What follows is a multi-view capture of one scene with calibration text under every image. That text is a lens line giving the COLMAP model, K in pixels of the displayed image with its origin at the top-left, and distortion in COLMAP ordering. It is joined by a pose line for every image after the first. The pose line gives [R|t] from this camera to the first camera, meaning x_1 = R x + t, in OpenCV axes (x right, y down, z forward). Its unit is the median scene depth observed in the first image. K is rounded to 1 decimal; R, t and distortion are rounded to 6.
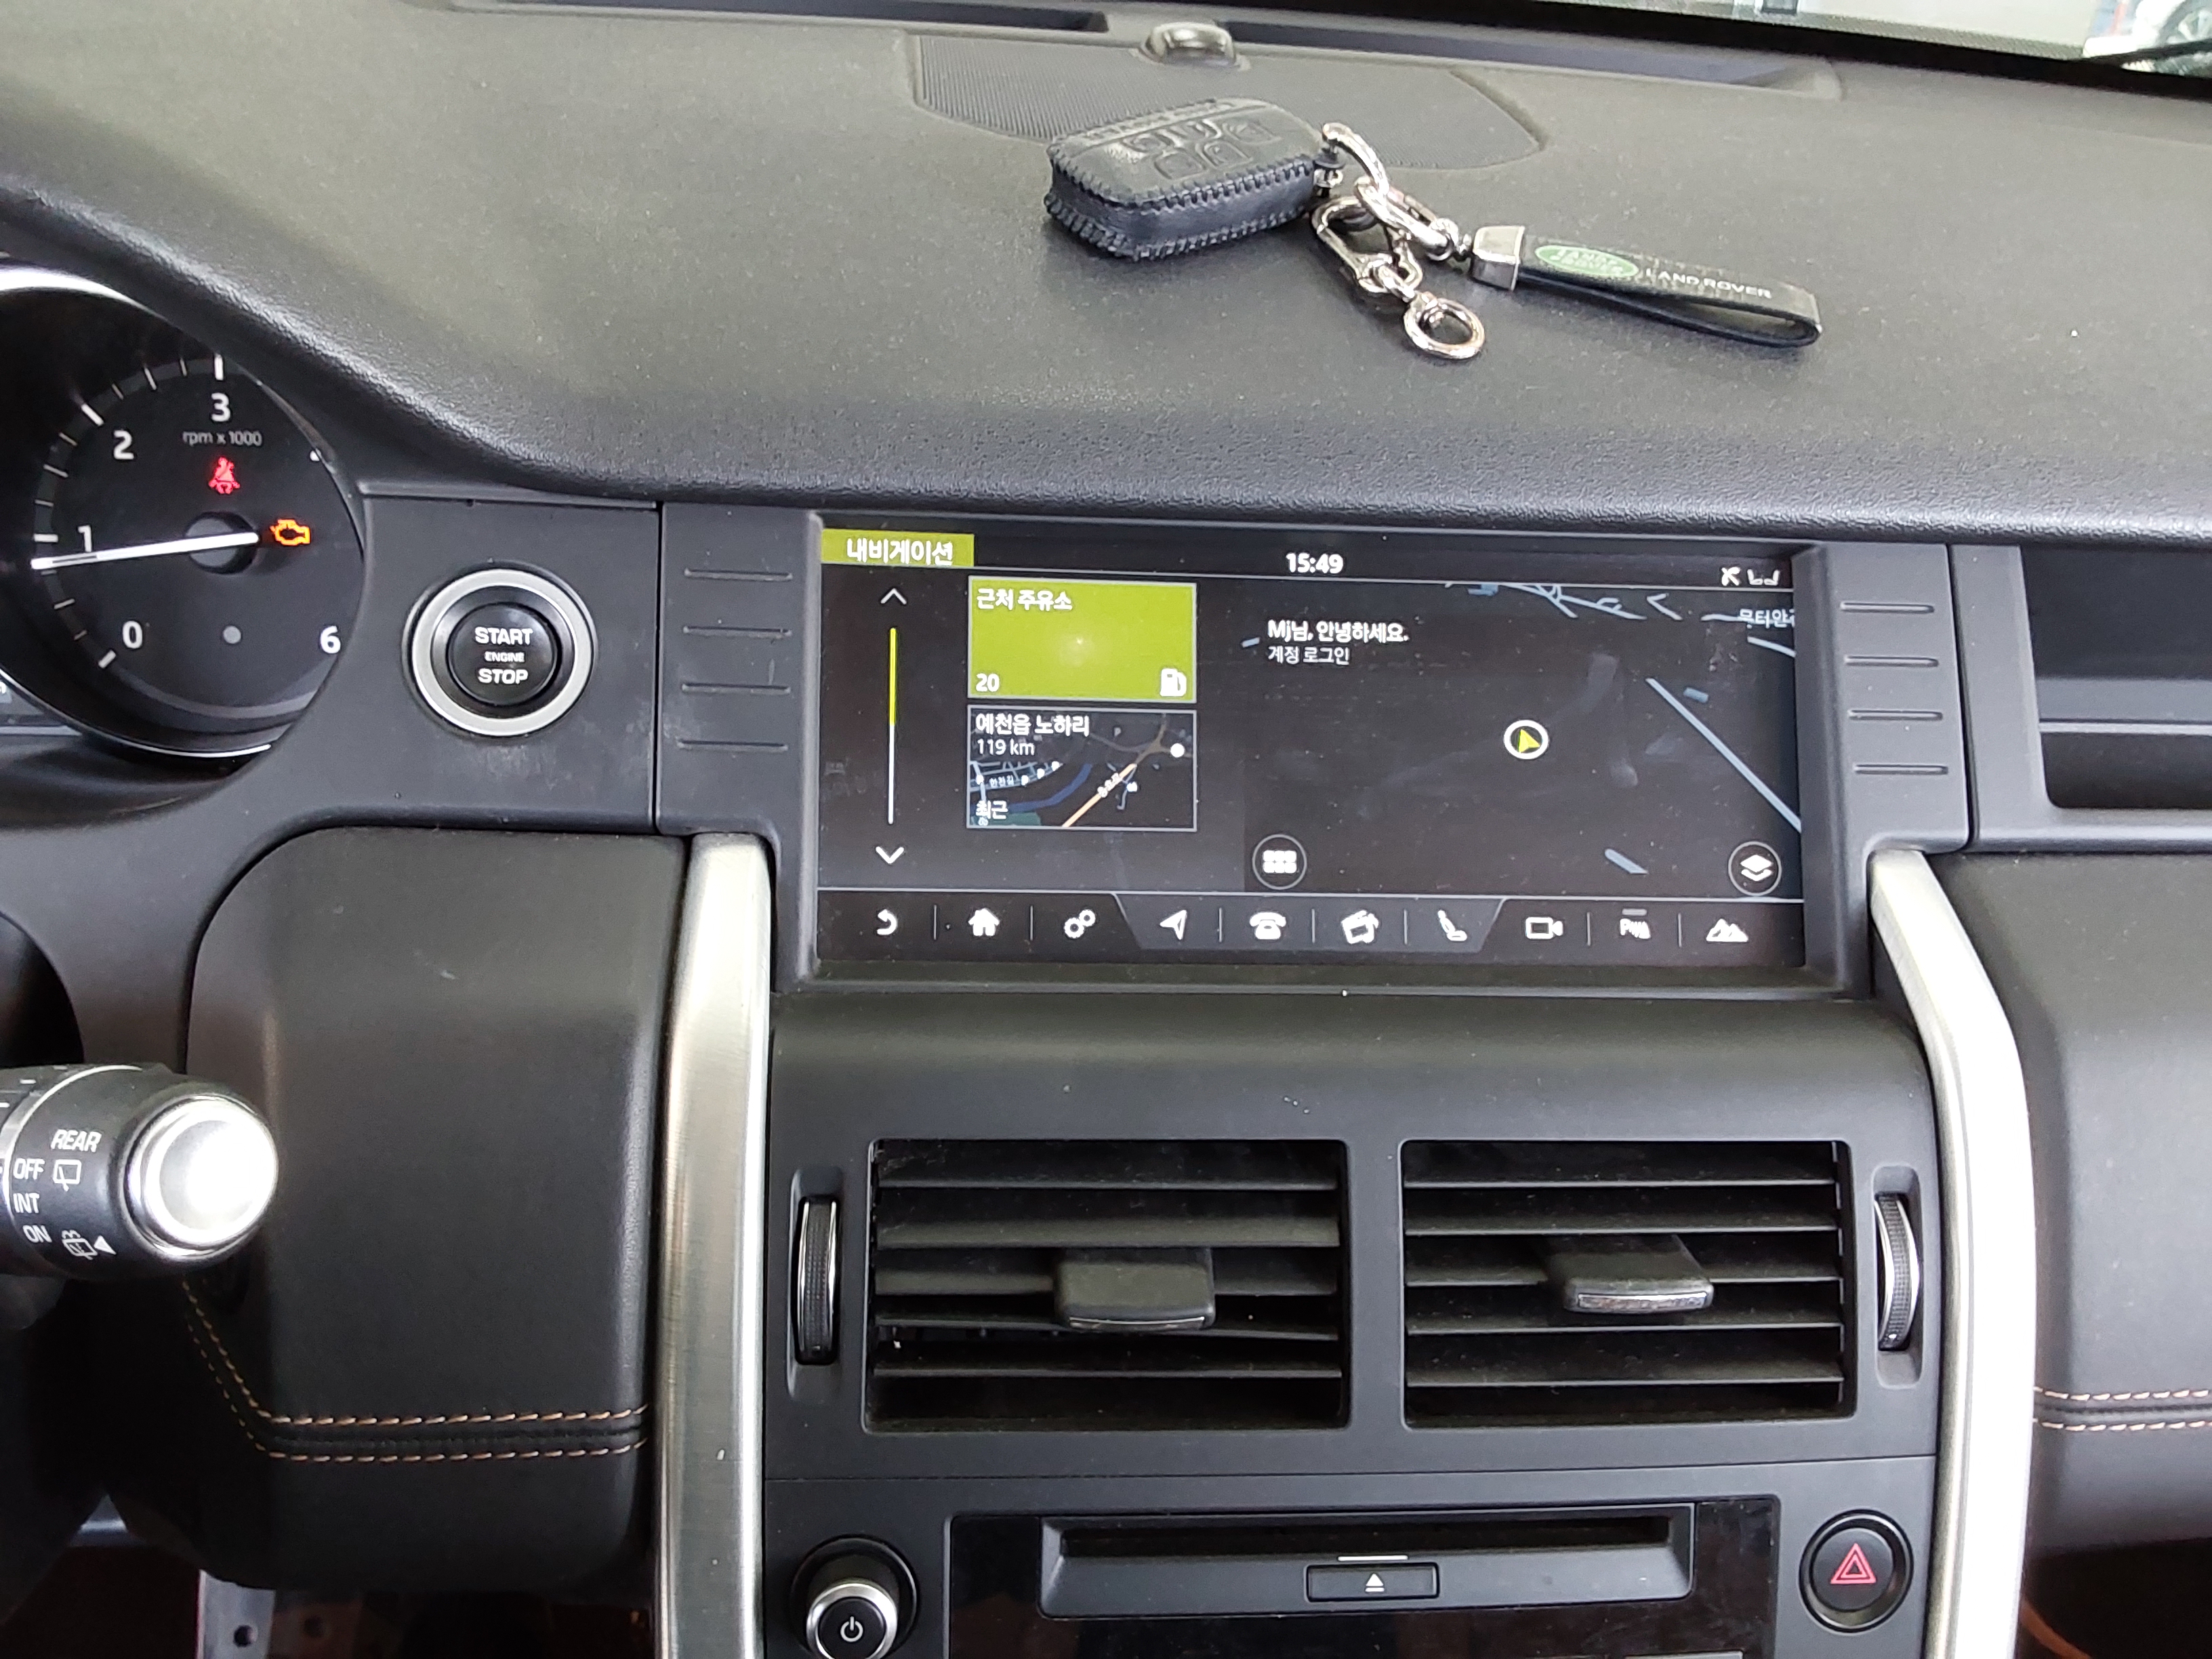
lens RADIAL K [[1775.0, 0, 1101.1], [0, 1775.0, 851.8], [0, 0, 1]] dist [0.125329, -0.182849]
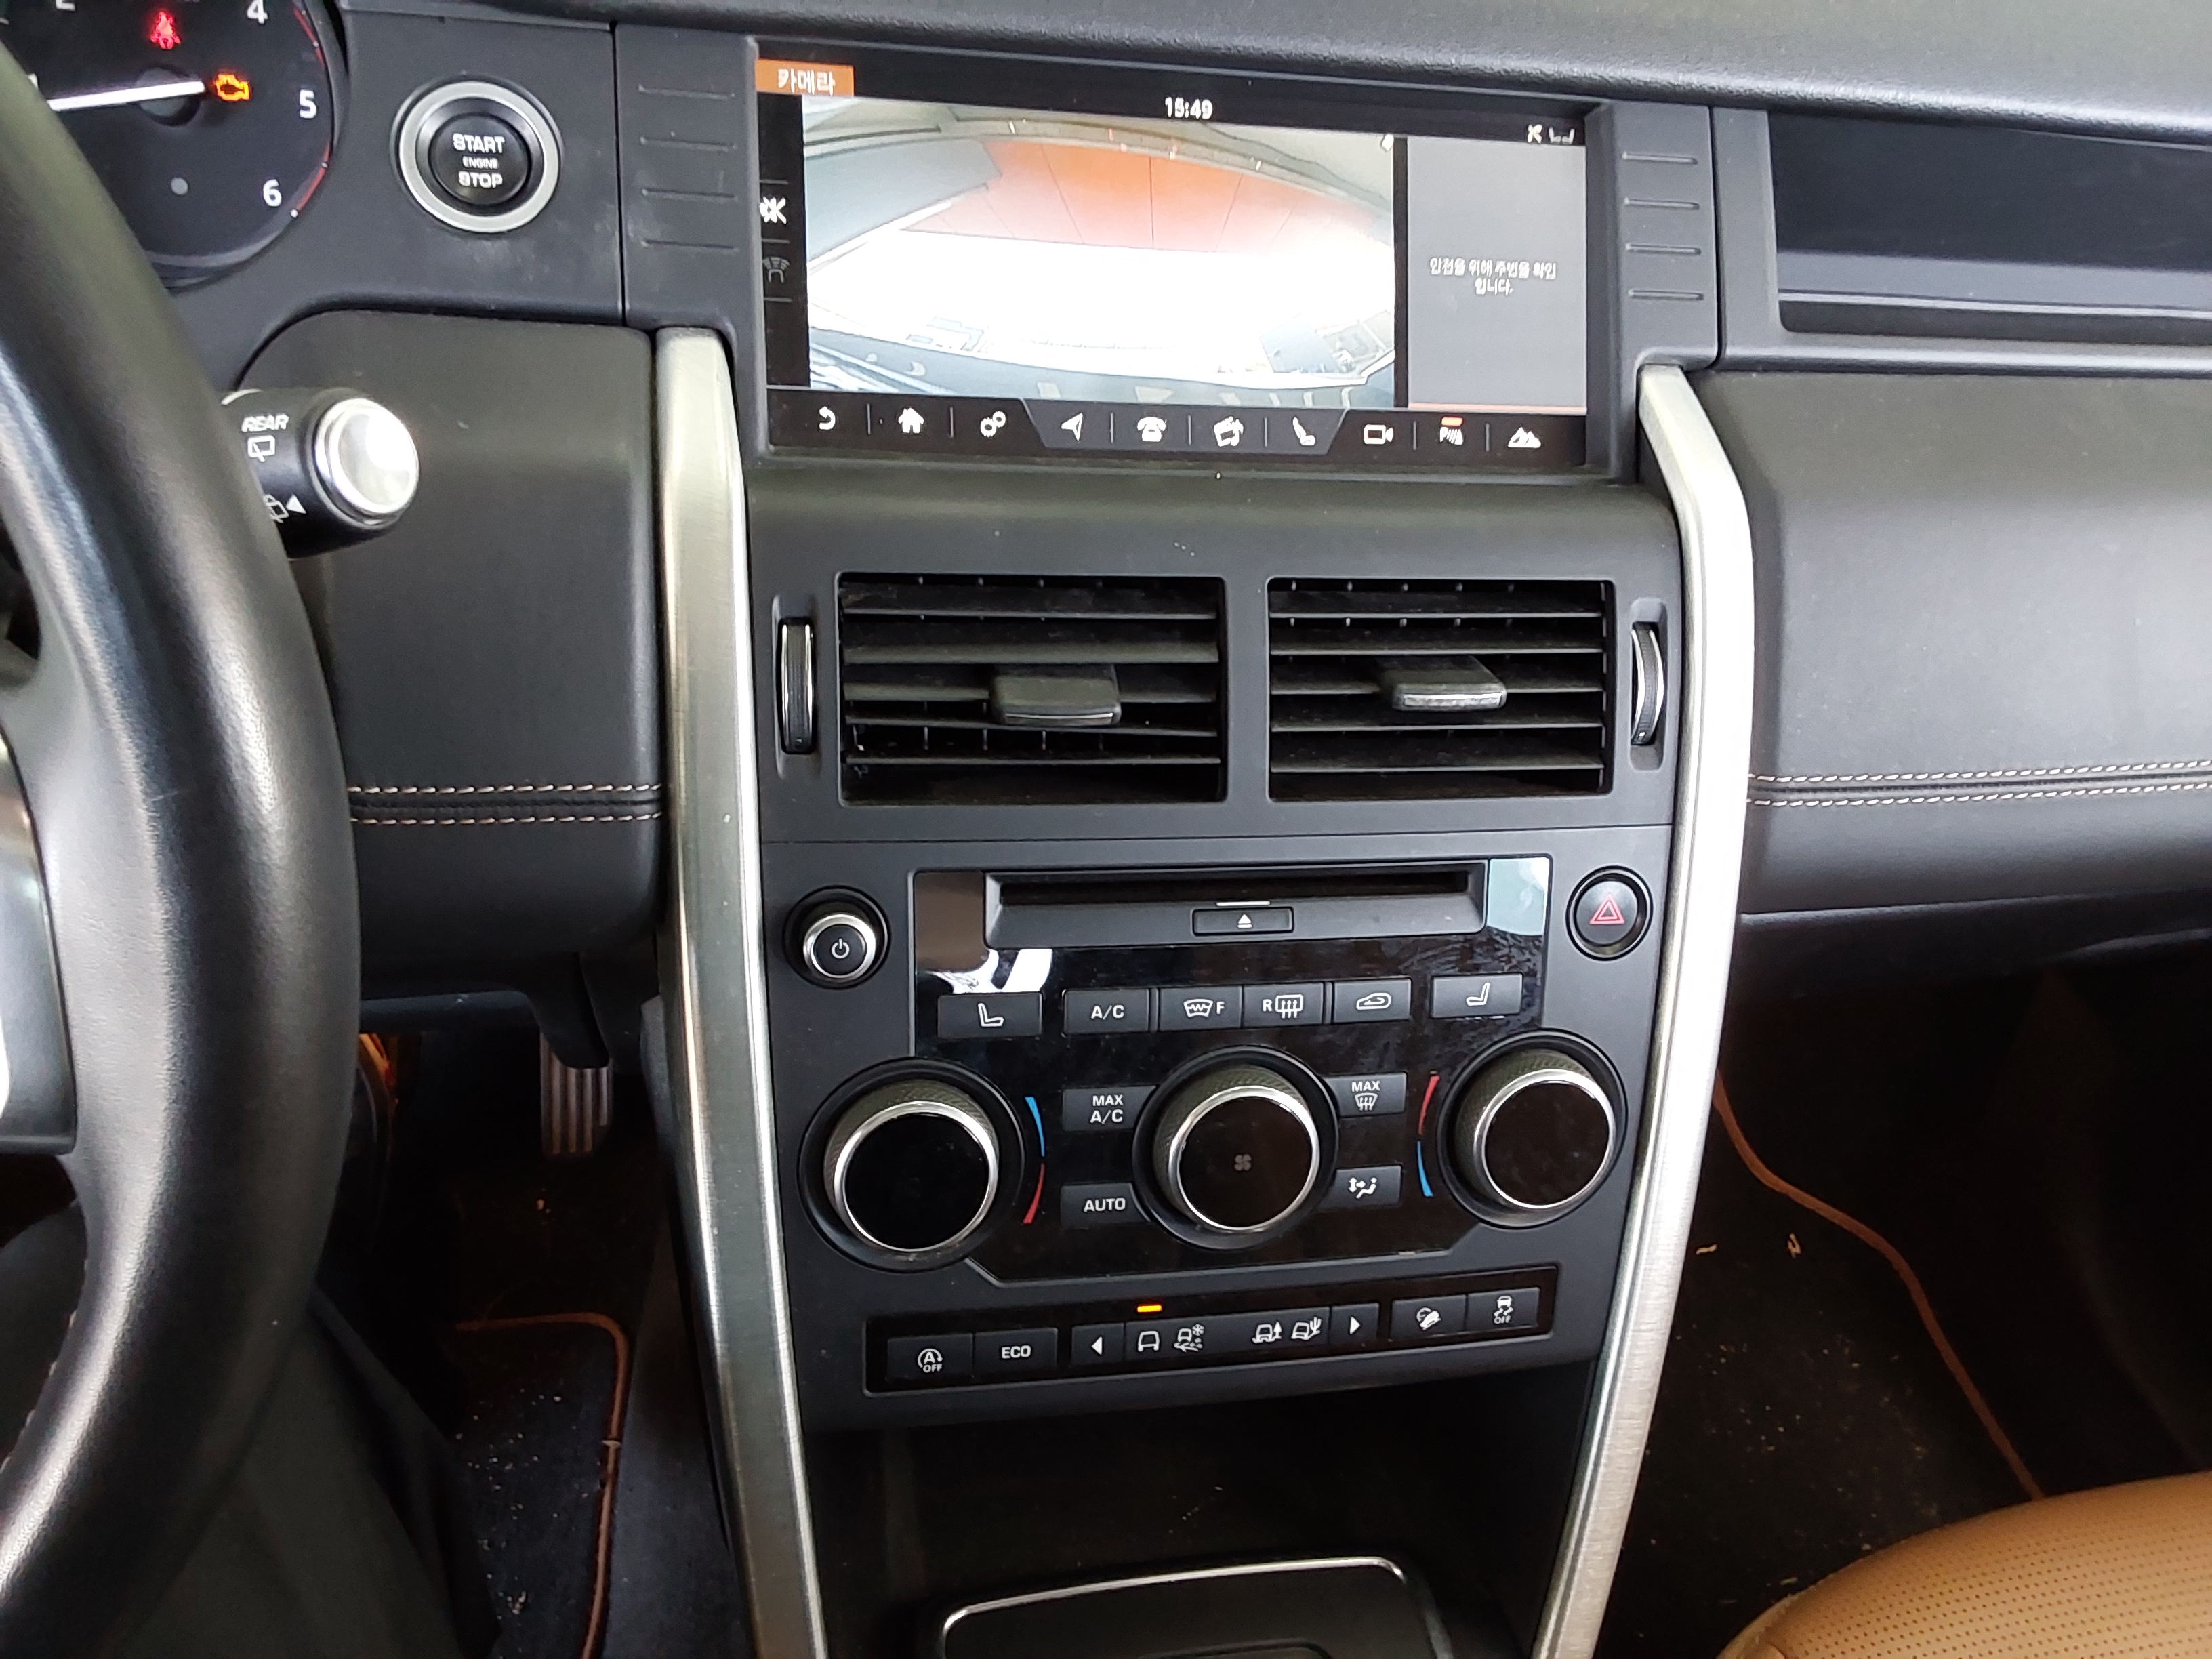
lens RADIAL K [[1775.0, 0, 1094.1], [0, 1775.0, 846.2], [0, 0, 1]] dist [0.125329, -0.182849]
pose [[0.993903, -0.021744, 0.108089, -0.081189], [0.009392, 0.993495, 0.113491, 0.188565], [-0.109854, -0.111784, 0.987642, -0.204275]]
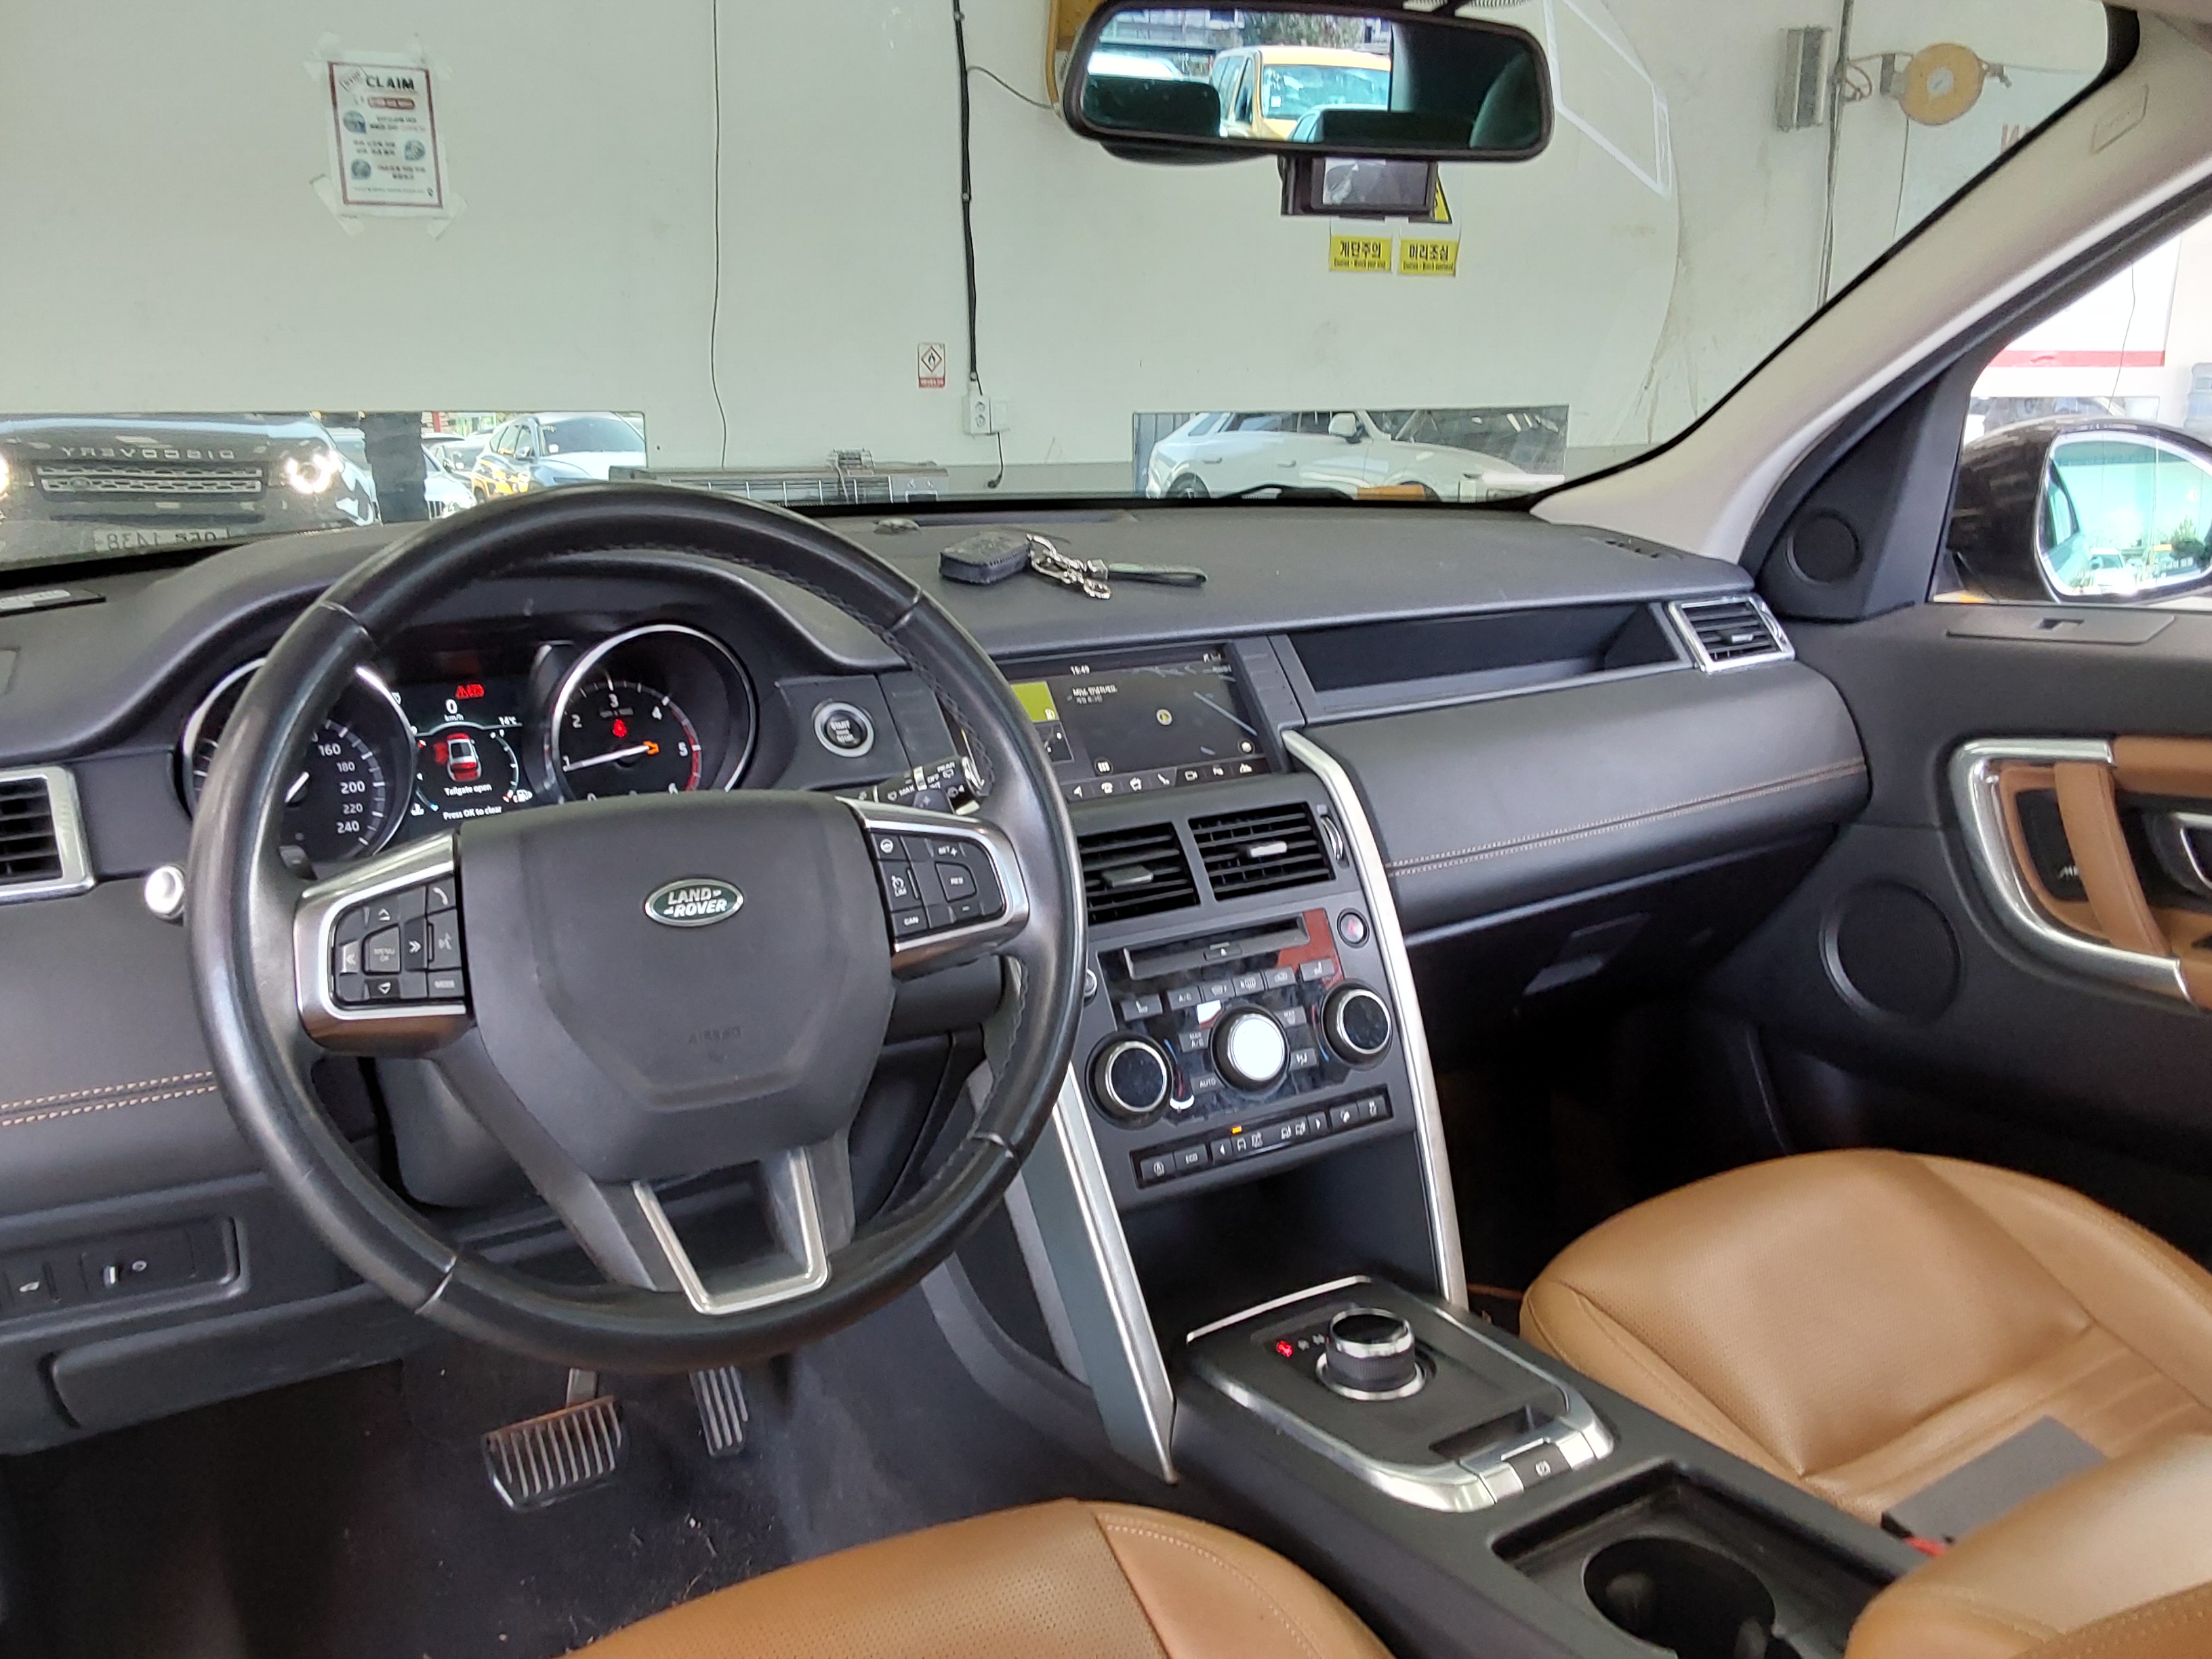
lens RADIAL K [[1775.0, 0, 1104.5], [0, 1775.0, 835.5], [0, 0, 1]] dist [0.125329, -0.182849]
pose [[0.888297, -0.183350, 0.421084, -1.132249], [0.293407, 0.931916, -0.213178, 0.726277], [-0.353329, 0.312915, 0.881614, -1.472302]]
